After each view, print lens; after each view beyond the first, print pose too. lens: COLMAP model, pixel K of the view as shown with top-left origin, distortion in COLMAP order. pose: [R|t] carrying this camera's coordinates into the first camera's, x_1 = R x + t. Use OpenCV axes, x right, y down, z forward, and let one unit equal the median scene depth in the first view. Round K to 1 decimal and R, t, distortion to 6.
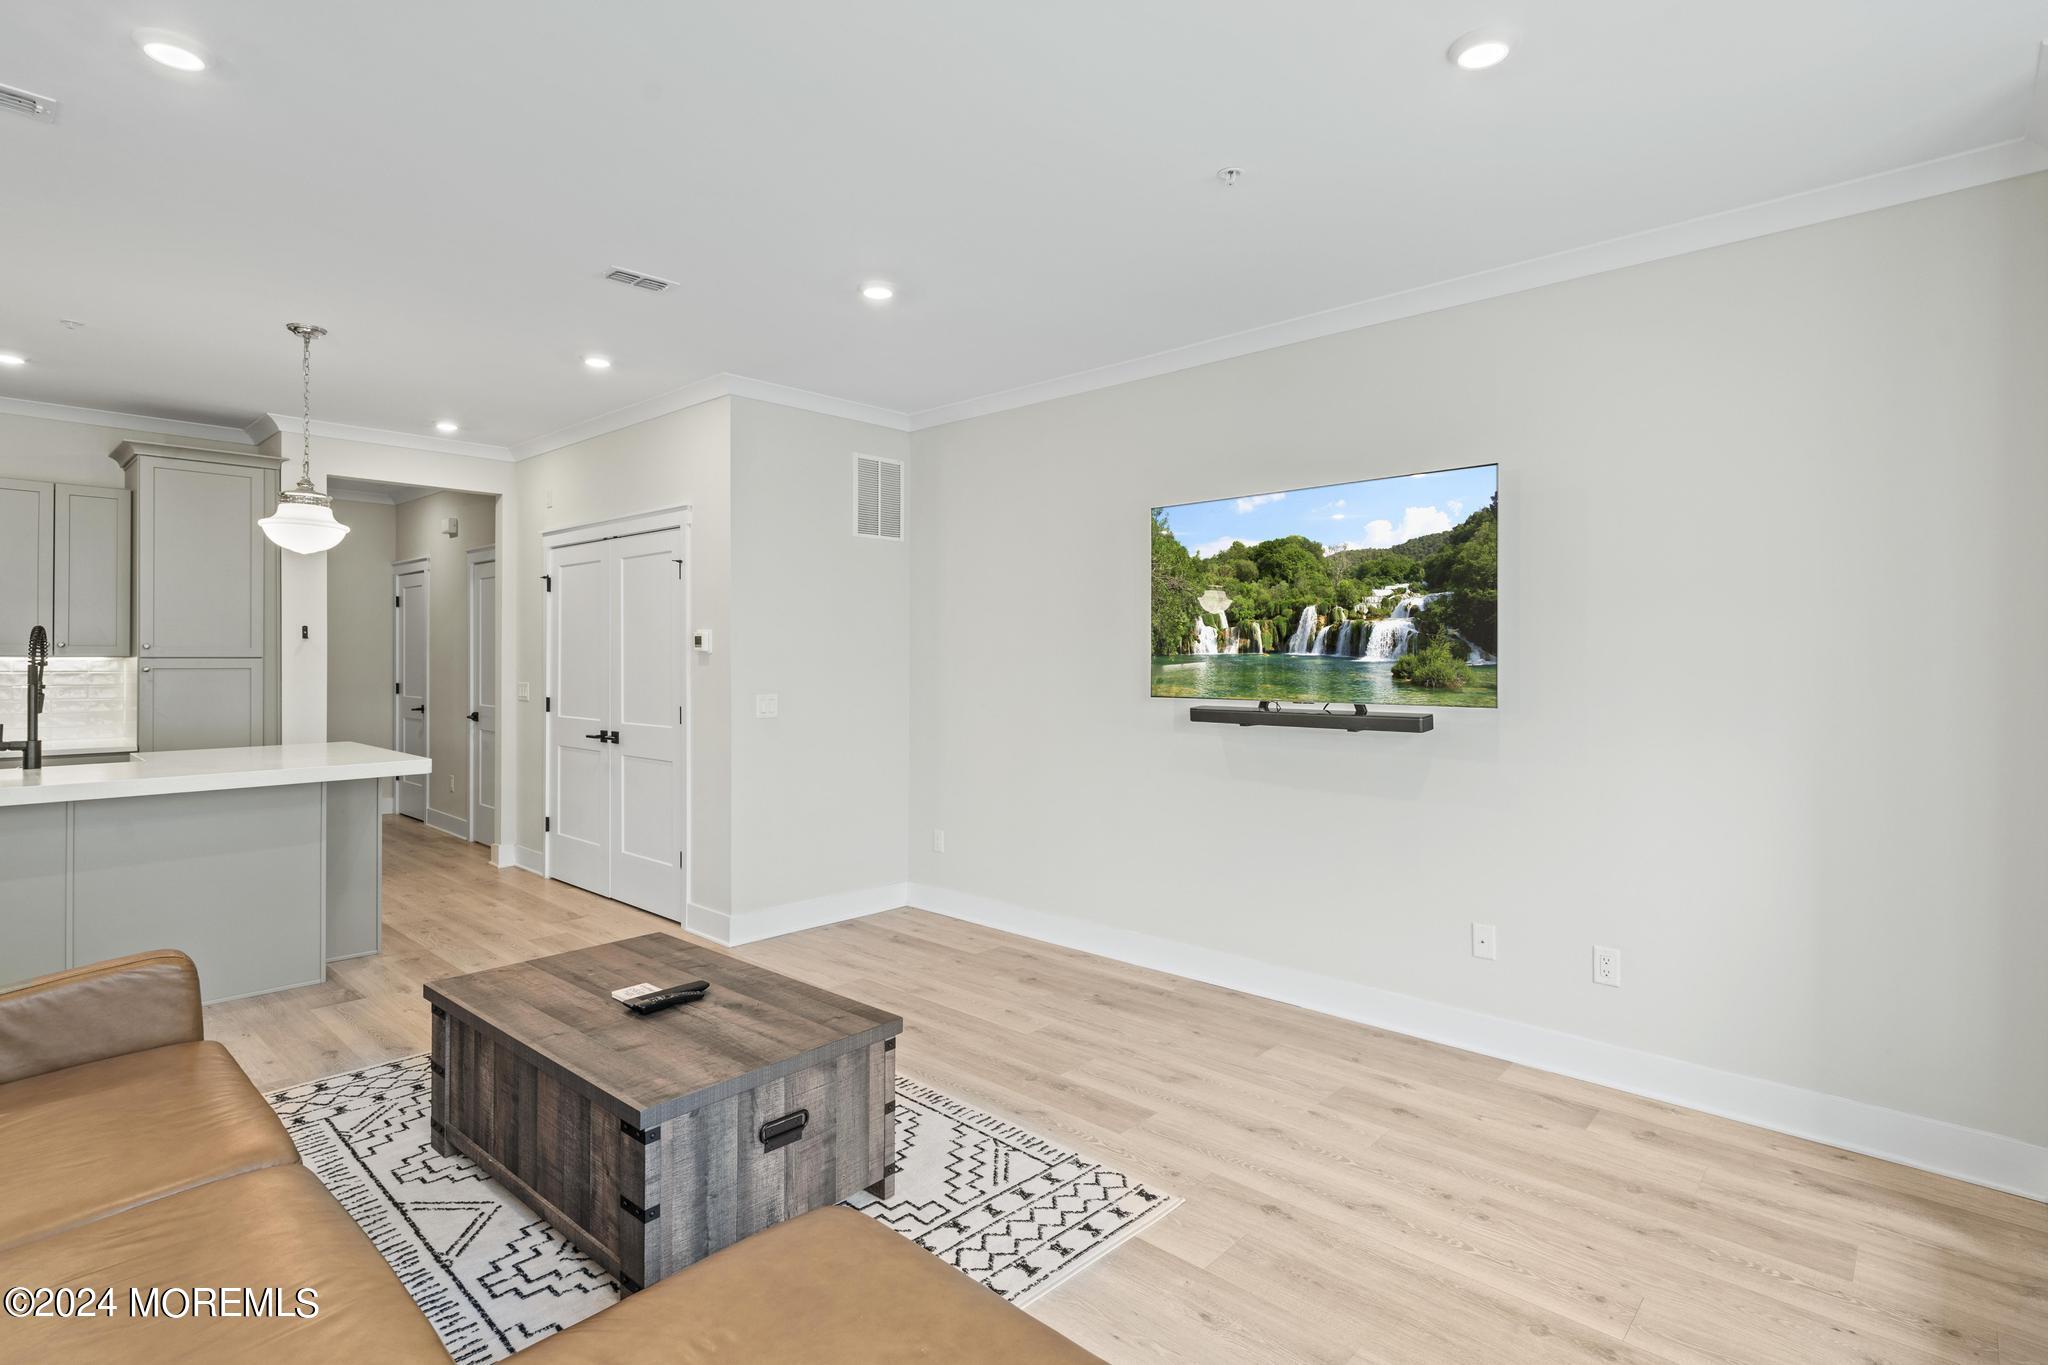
lens RADIAL K [[995.1, 0, 1015.3], [0, 995.1, 669.3], [0, 0, 1]] dist [0.003480, -0.000229]
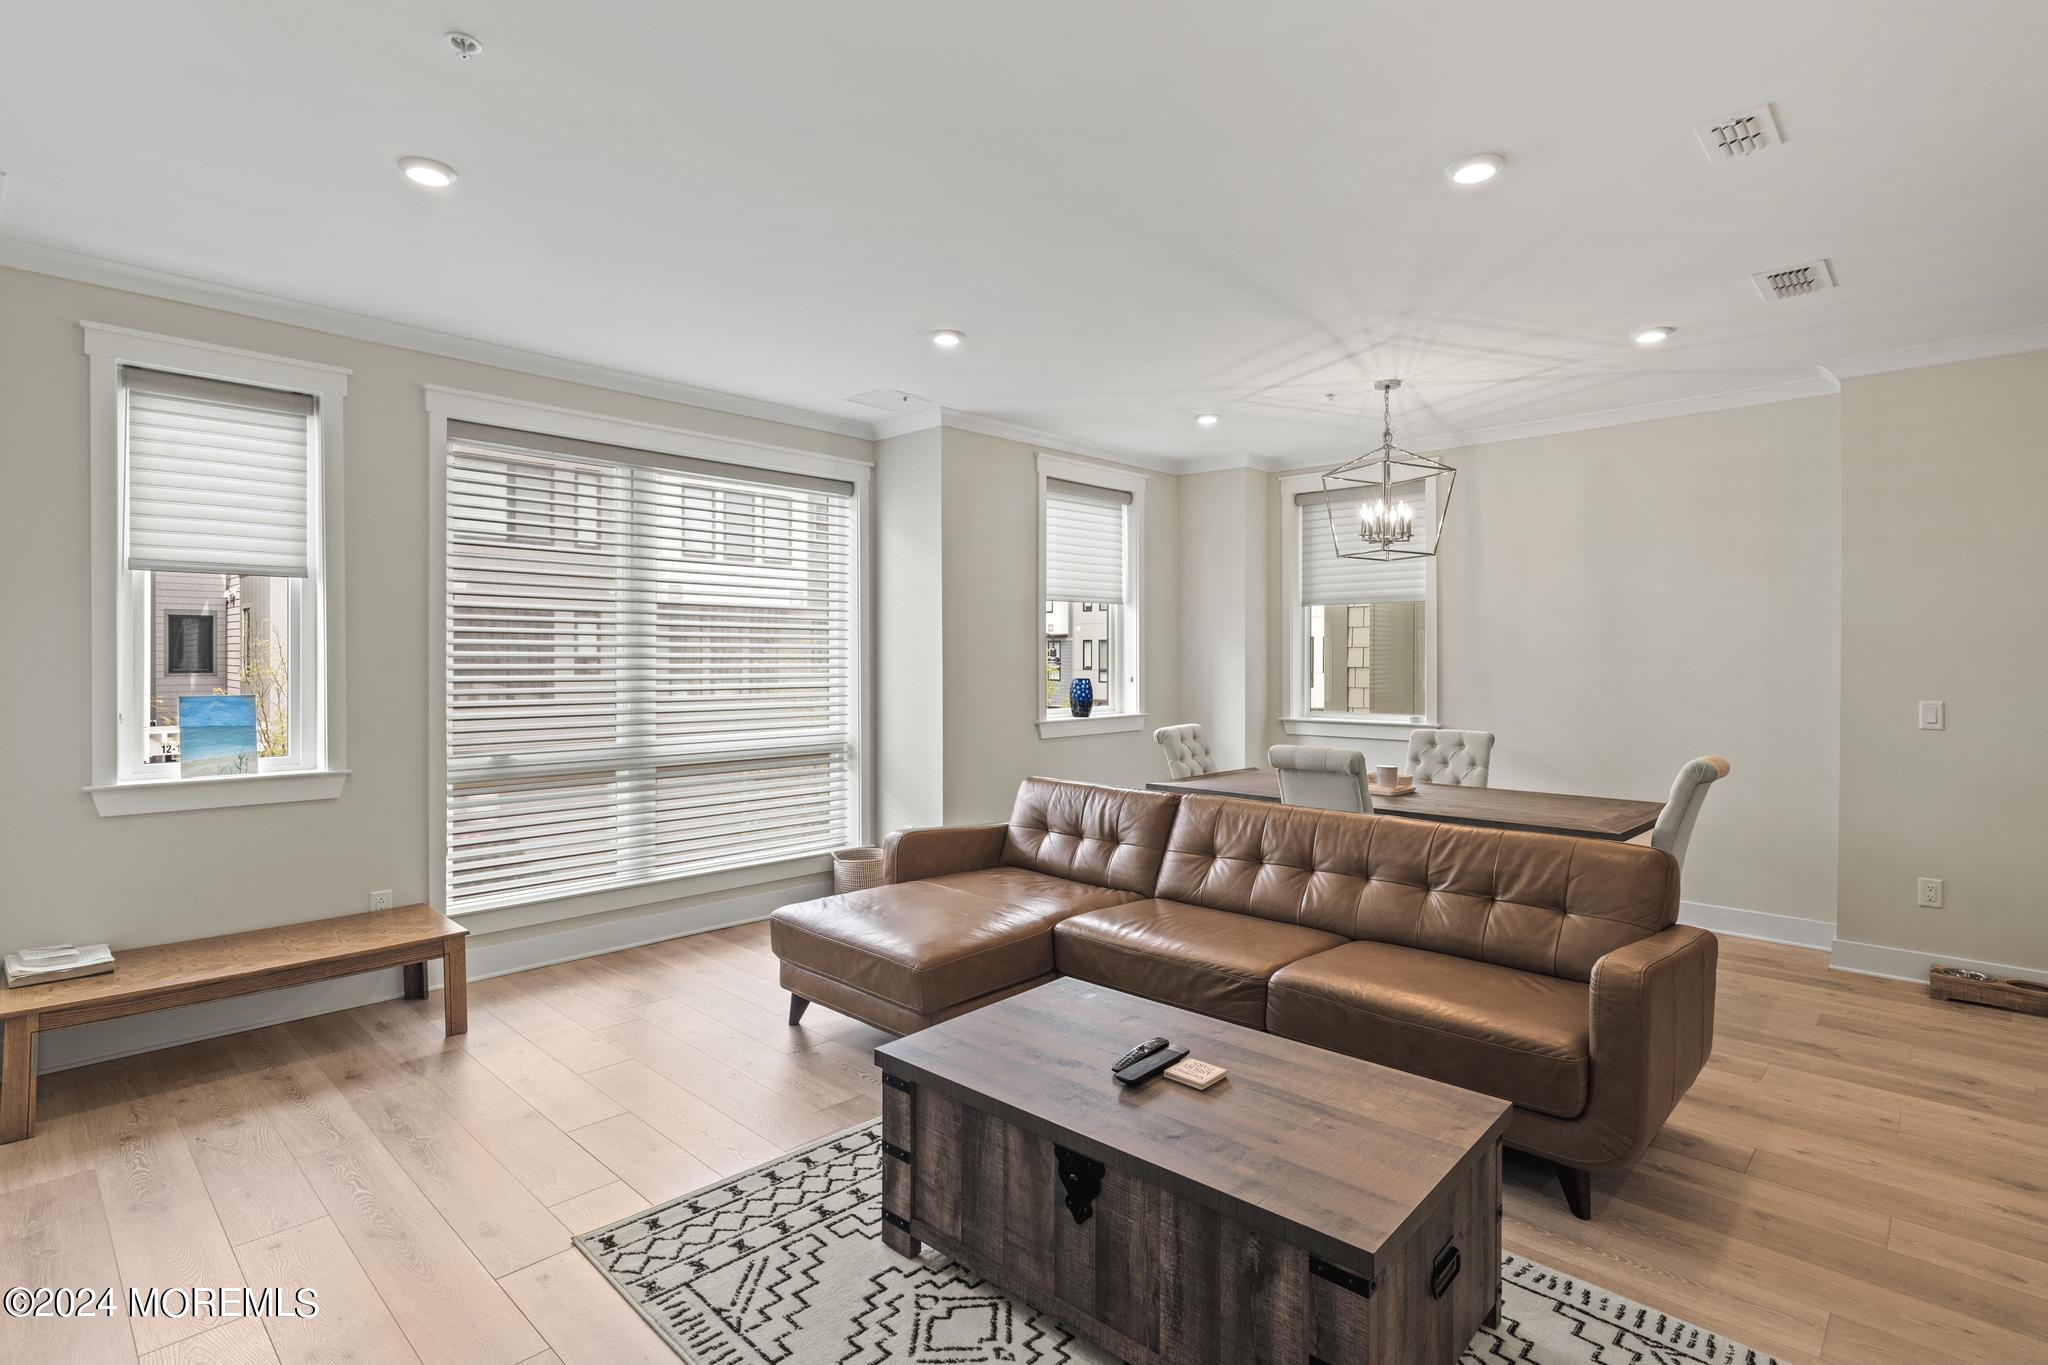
lens RADIAL K [[995.1, 0, 1008.6], [0, 995.1, 660.8], [0, 0, 1]] dist [0.003480, -0.000229]
pose [[-0.999713, -0.008611, 0.022351, -0.196512], [-0.008285, 0.999859, 0.014632, -0.018074], [-0.022474, 0.014442, -0.999643, 1.477360]]
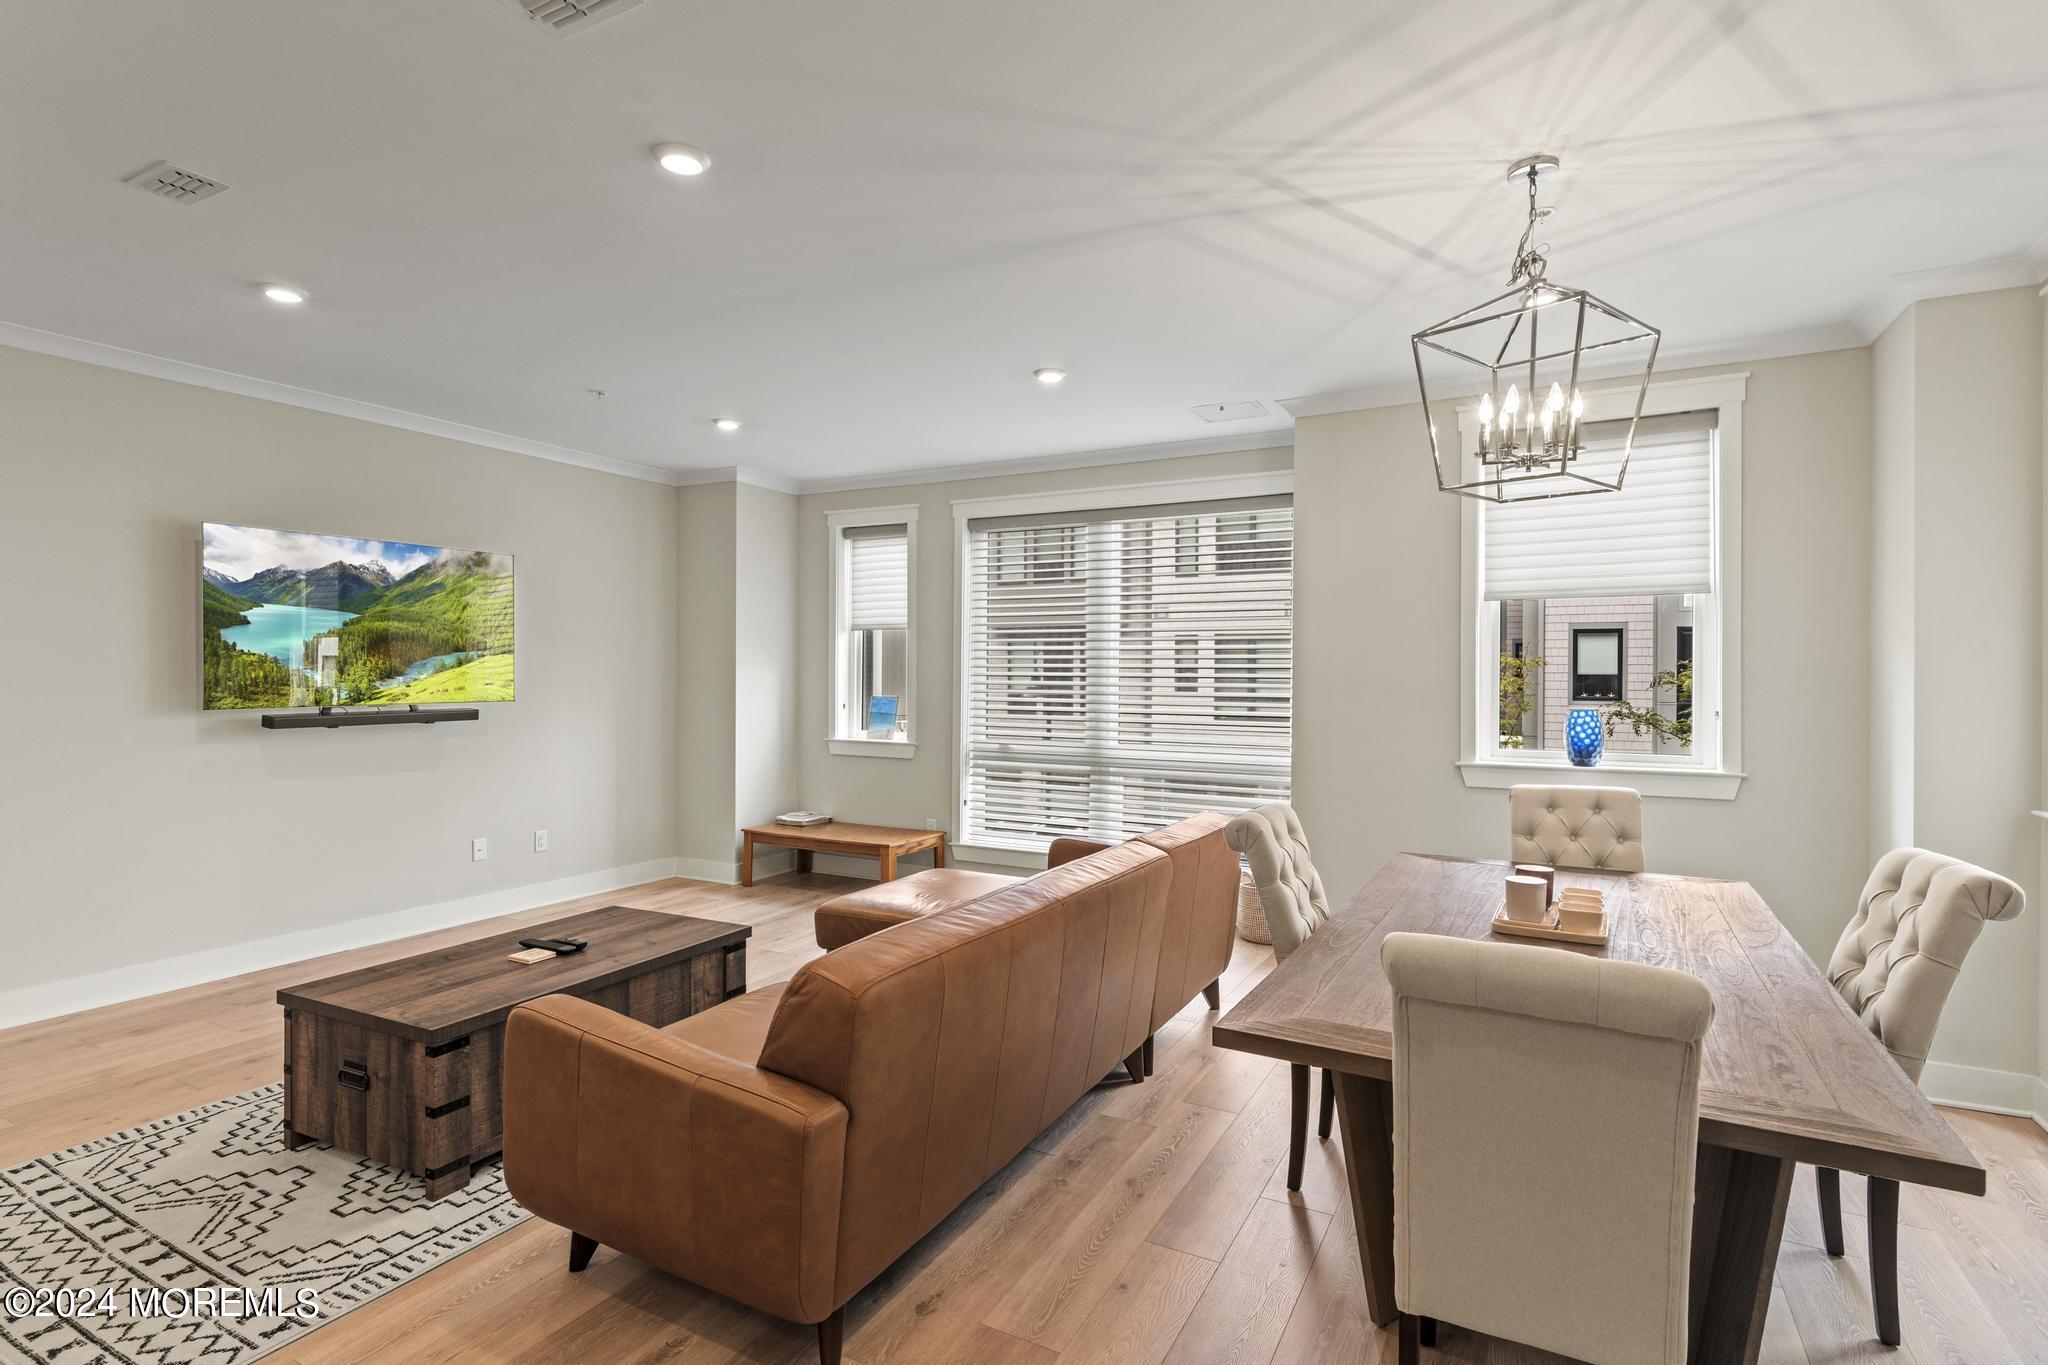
lens RADIAL K [[995.1, 0, 1032.1], [0, 995.1, 678.5], [0, 0, 1]] dist [0.003480, -0.000229]
pose [[-0.254334, -0.012465, 0.967036, -1.375286], [0.003870, 0.999896, 0.013906, -0.018323], [-0.967109, 0.007279, -0.254259, 0.587611]]
